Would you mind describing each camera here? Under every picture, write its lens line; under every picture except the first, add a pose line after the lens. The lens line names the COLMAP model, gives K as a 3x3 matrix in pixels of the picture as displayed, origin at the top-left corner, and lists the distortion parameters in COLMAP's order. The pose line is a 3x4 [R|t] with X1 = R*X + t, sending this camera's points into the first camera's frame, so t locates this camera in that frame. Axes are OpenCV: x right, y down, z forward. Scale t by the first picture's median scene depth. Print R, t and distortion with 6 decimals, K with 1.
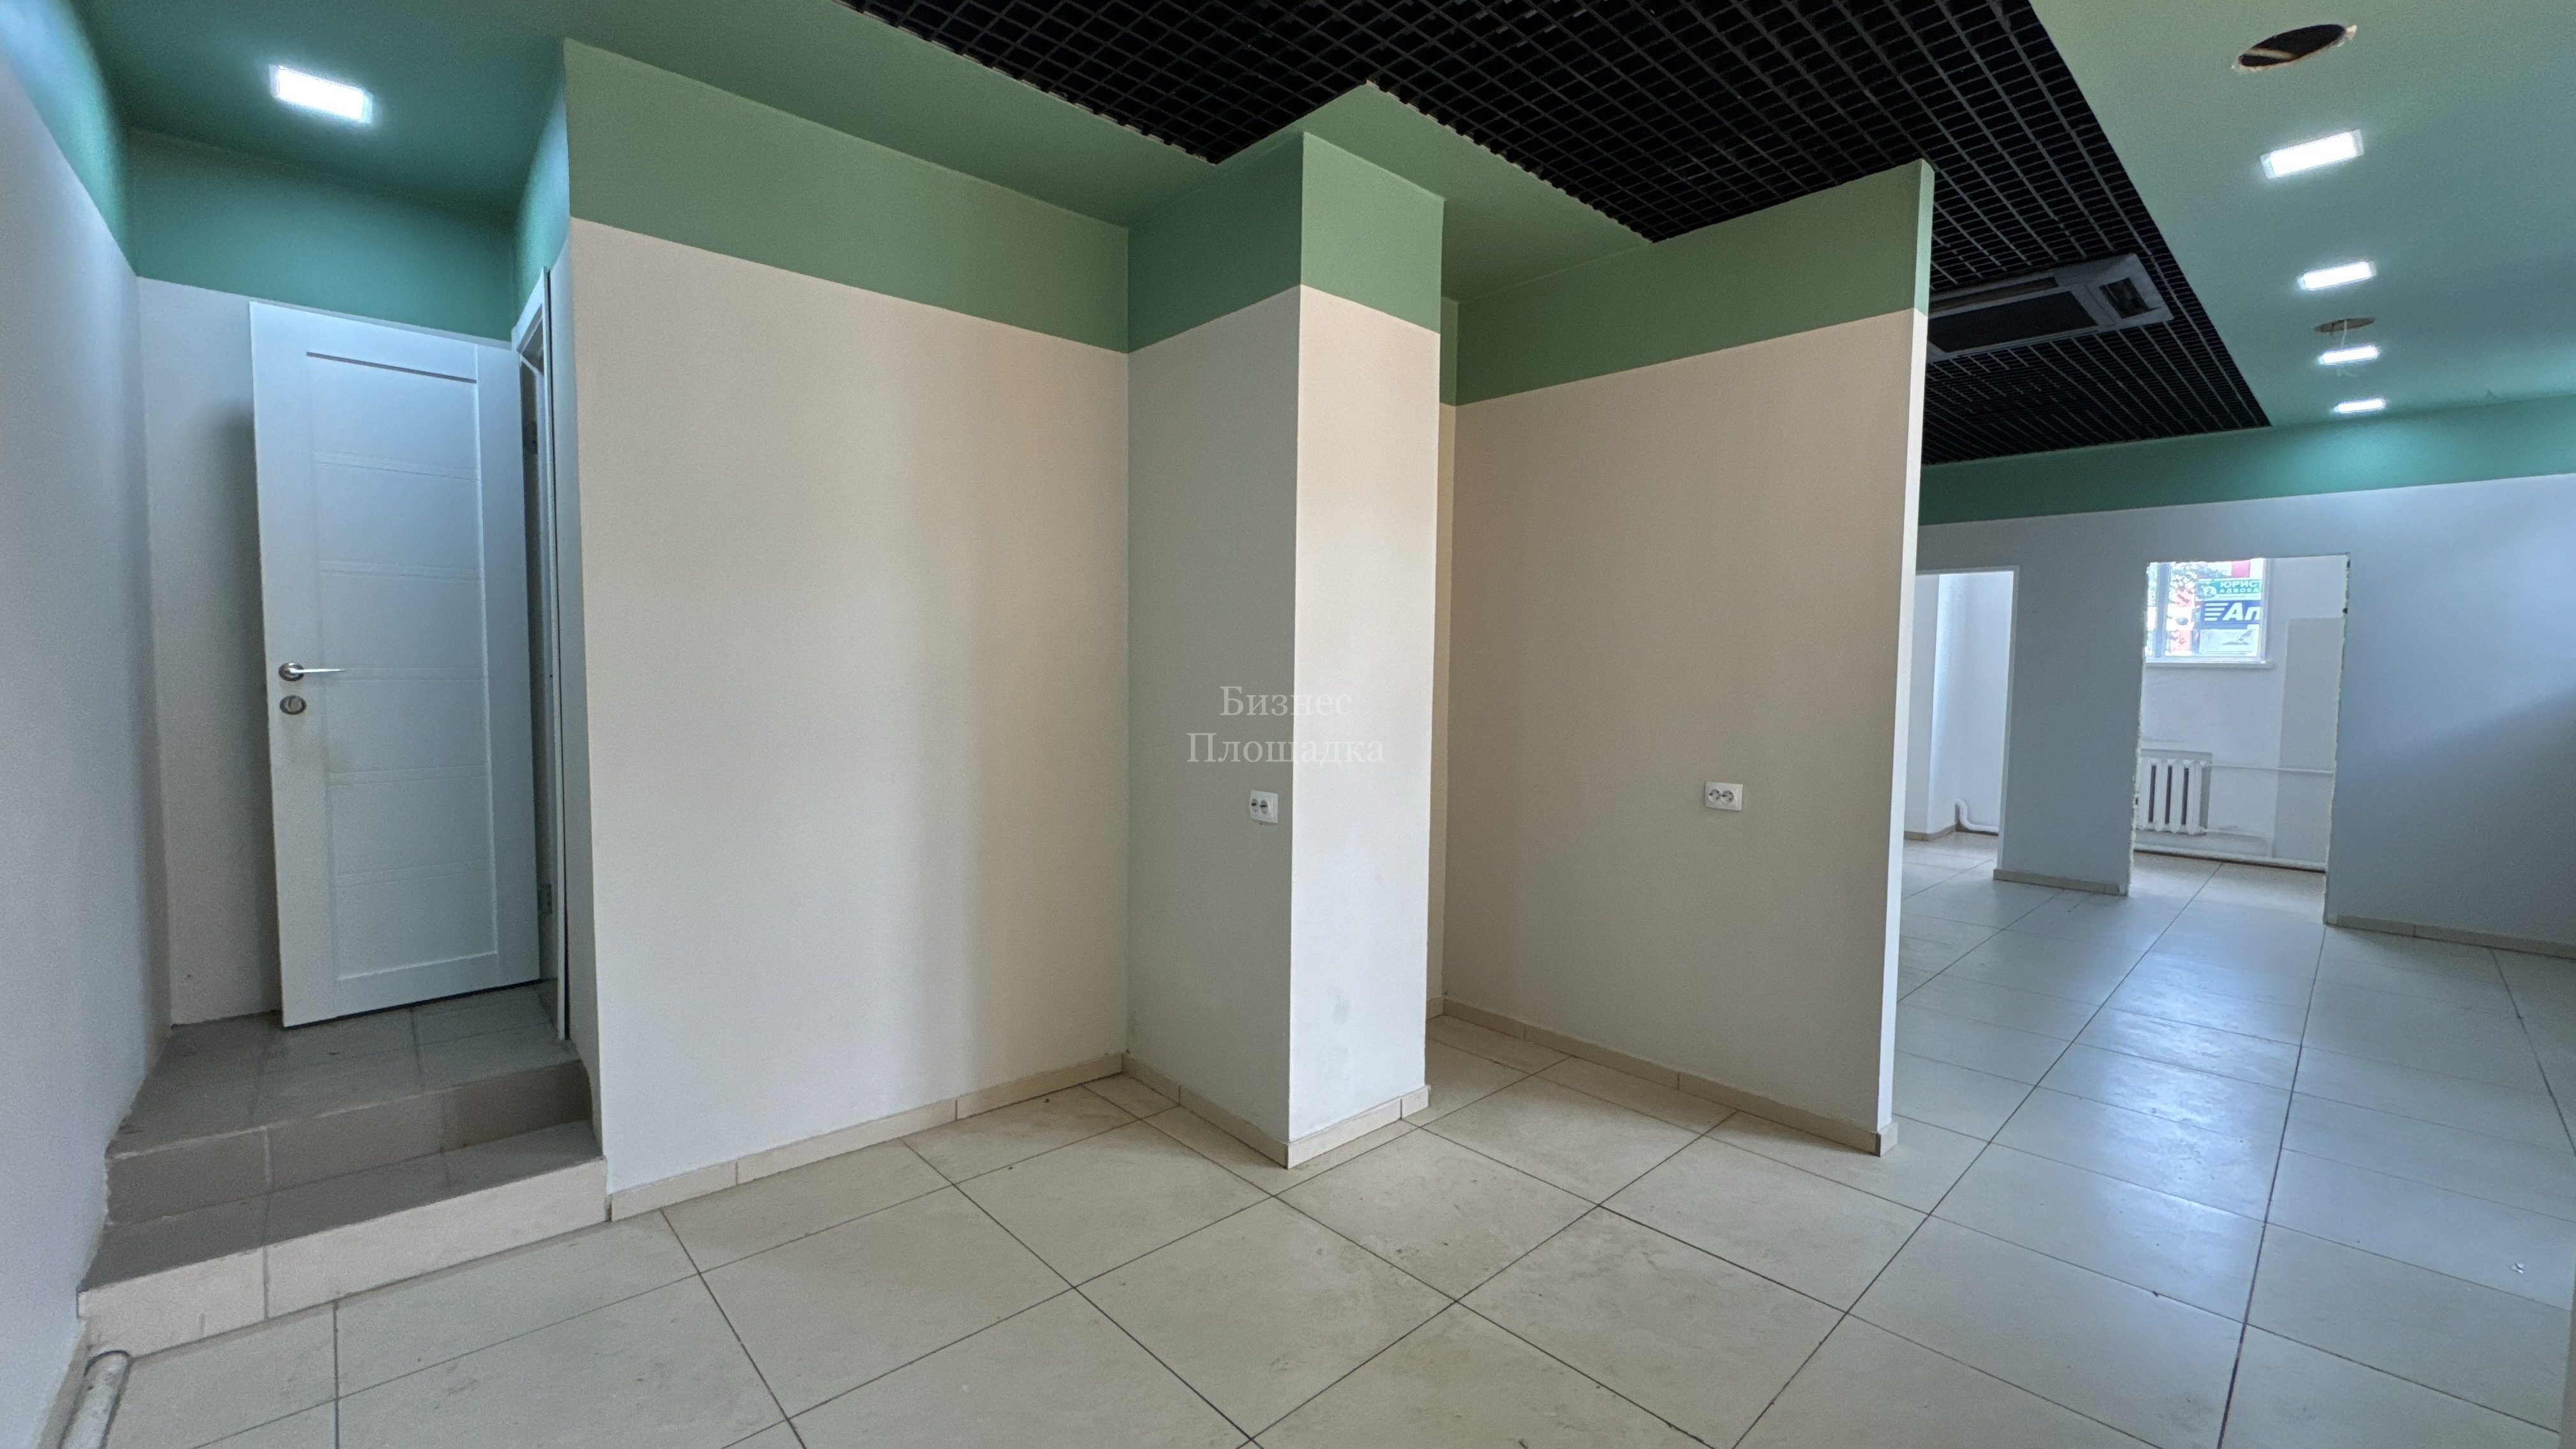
lens RADIAL K [[1029.9, 0, 1294.7], [0, 1029.9, 719.8], [0, 0, 1]] dist [-0.002473, -0.000240]
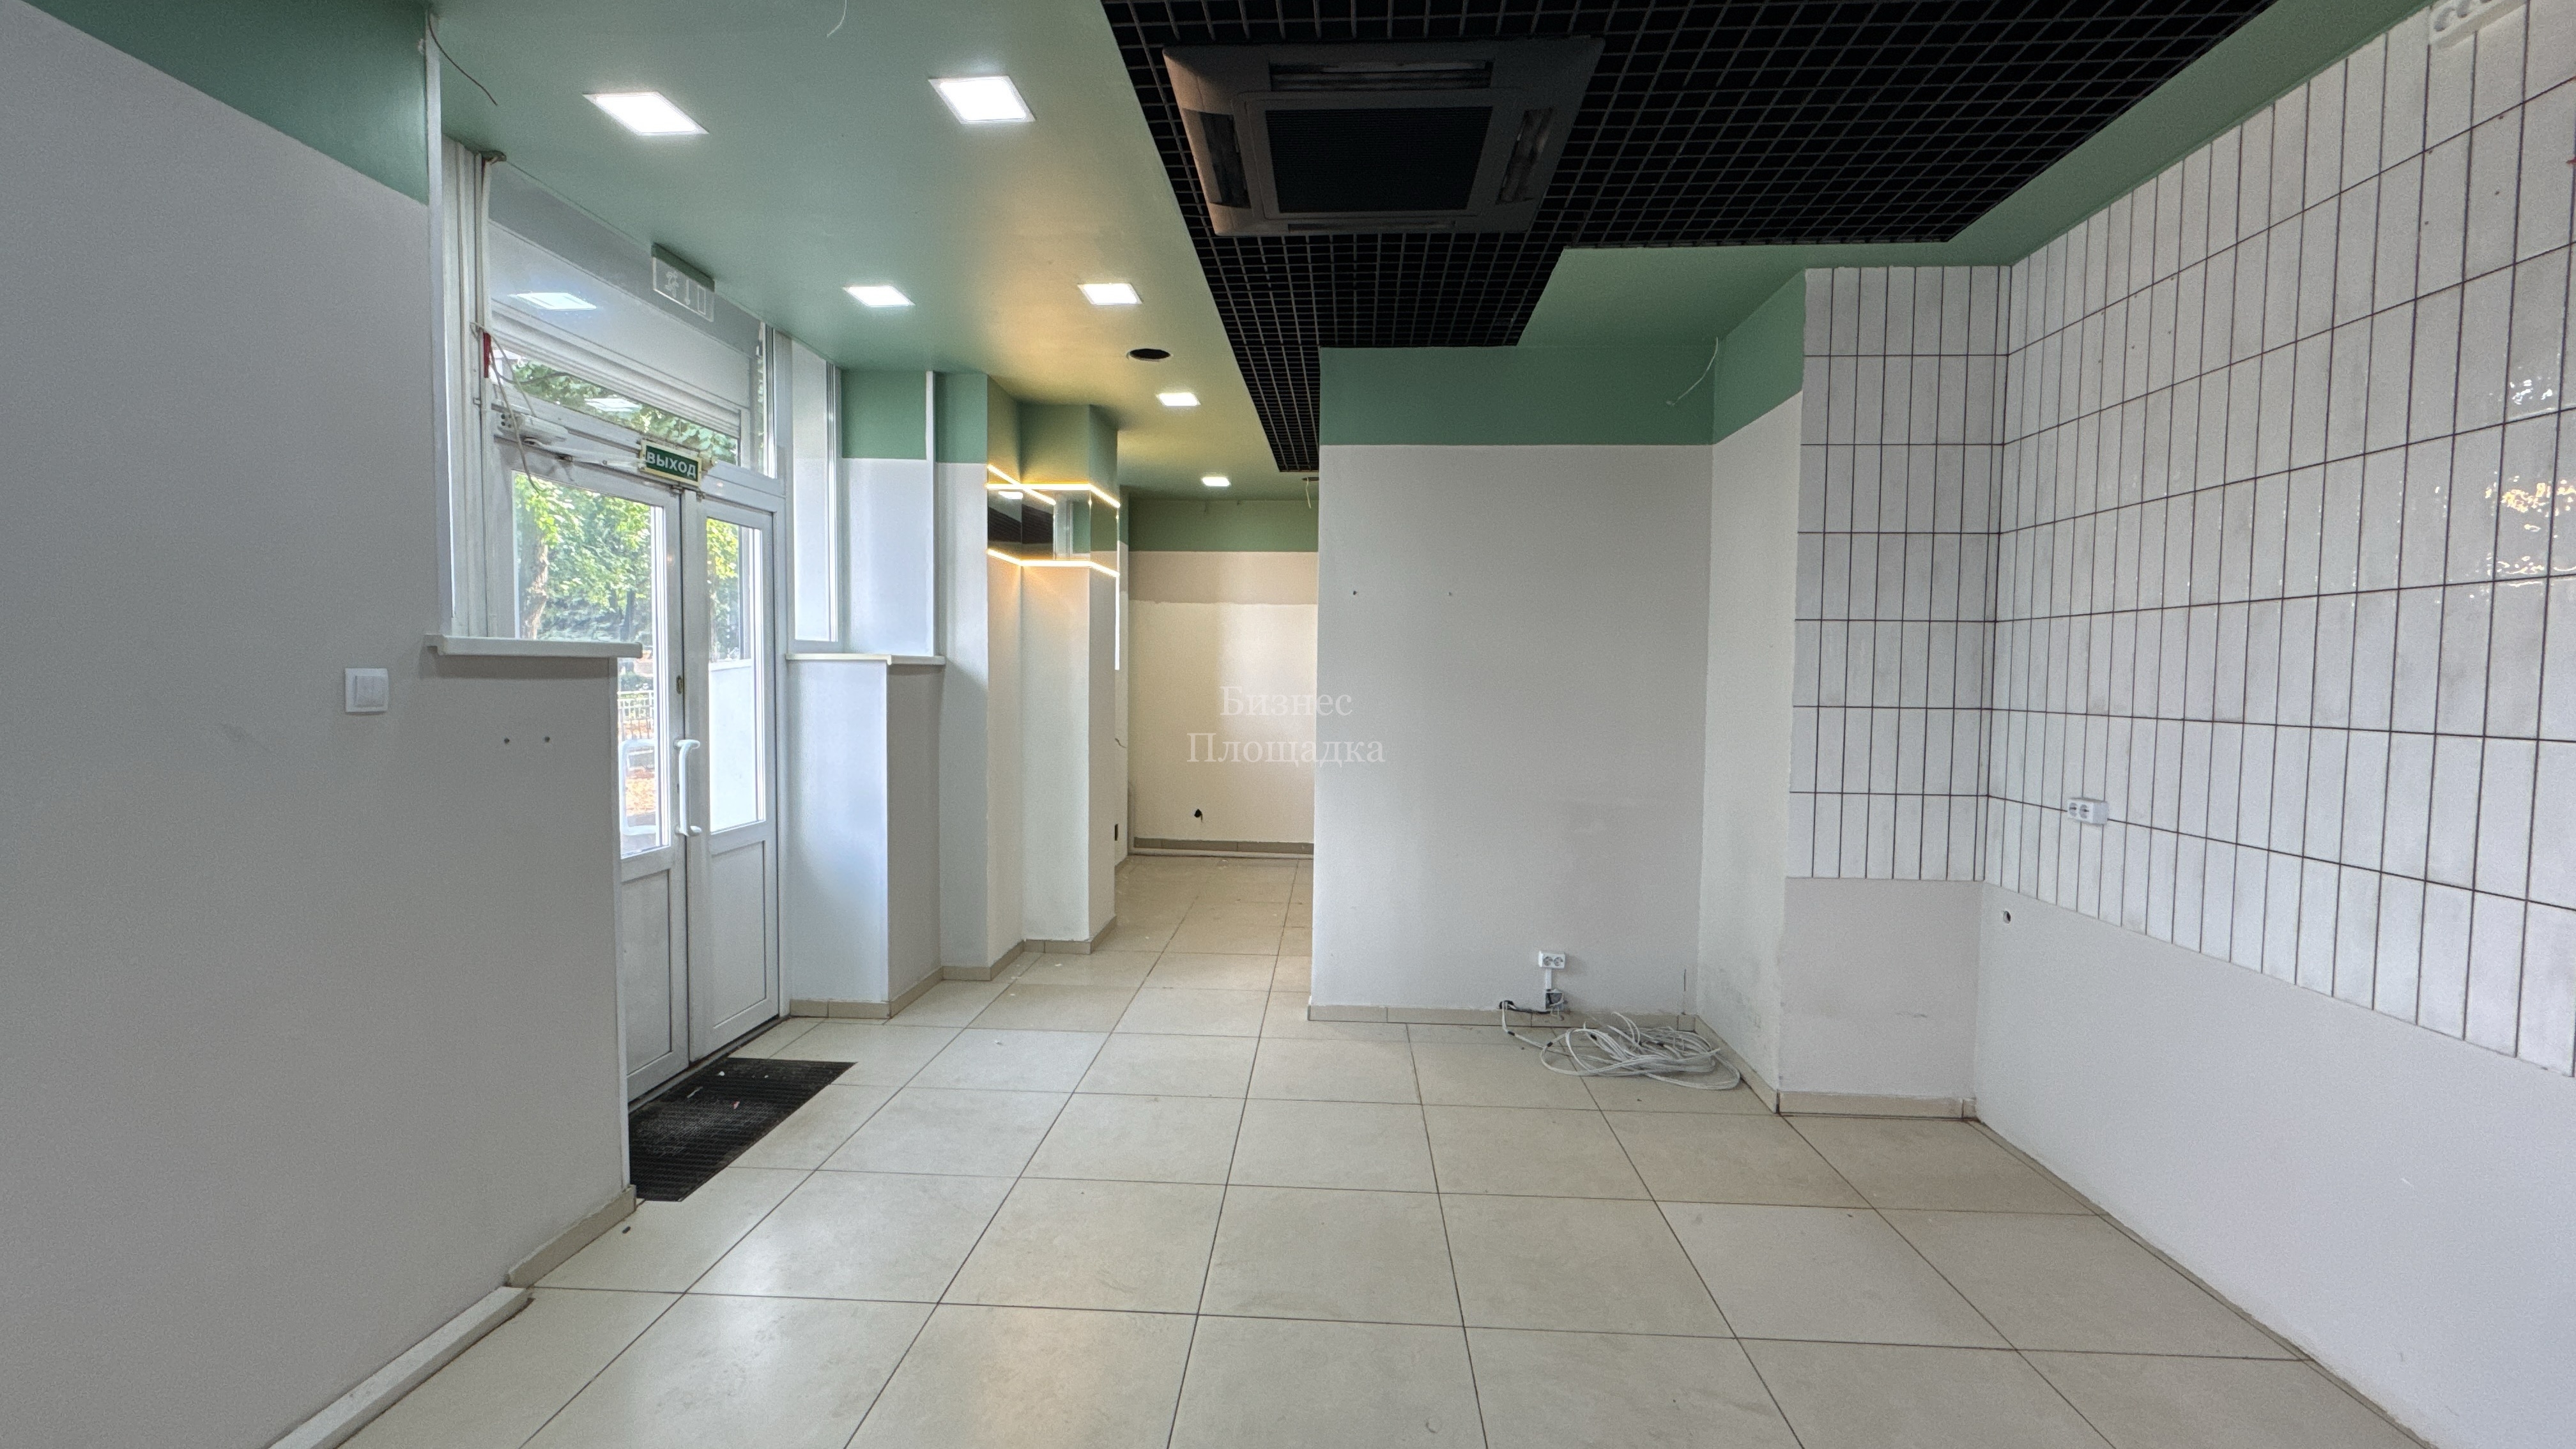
lens RADIAL K [[1027.4, 0, 1290.8], [0, 1027.4, 721.2], [0, 0, 1]] dist [-0.002523, 0.000138]
pose [[-0.722240, 0.009851, -0.691573, 1.438059], [-0.061034, 0.995090, 0.077914, -0.100573], [0.688945, 0.098482, -0.718092, 1.783207]]
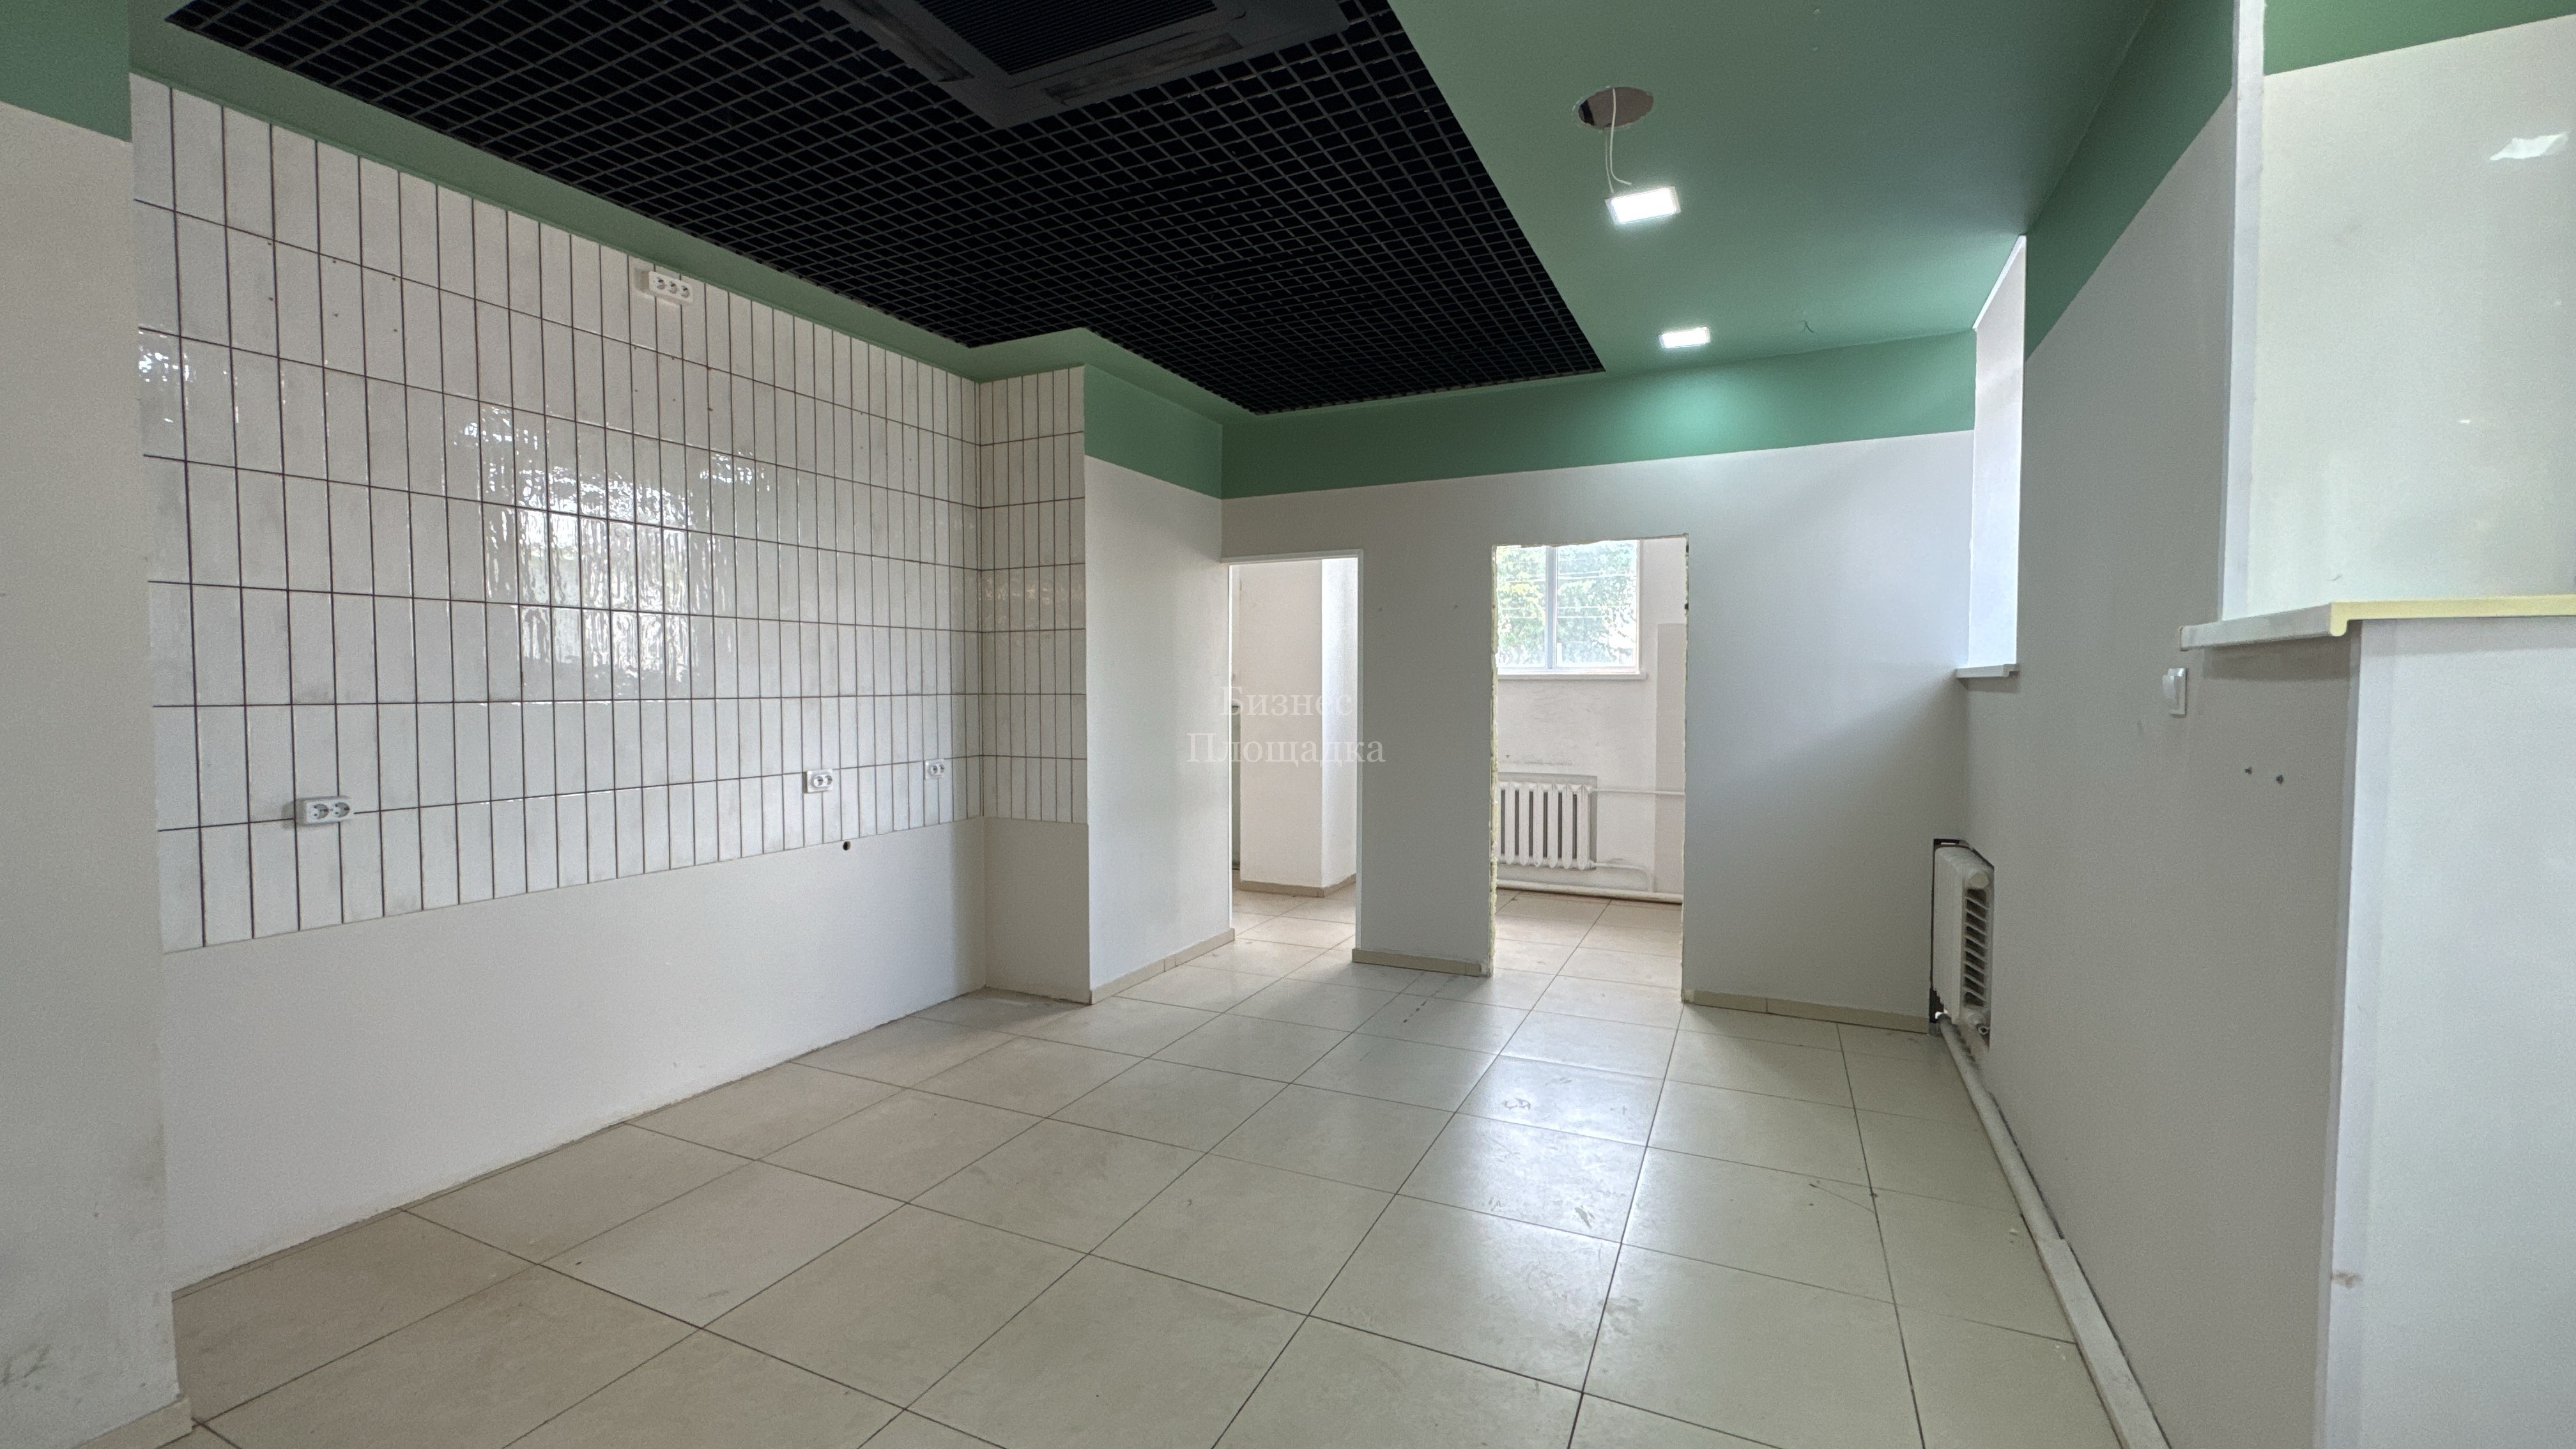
lens RADIAL K [[1027.4, 0, 1290.8], [0, 1027.4, 721.2], [0, 0, 1]] dist [-0.002523, 0.000138]
pose [[0.929473, -0.027840, 0.367838, 0.754460], [0.034344, 0.999348, -0.011148, -0.032519], [-0.367288, 0.022995, 0.929823, 0.638479]]
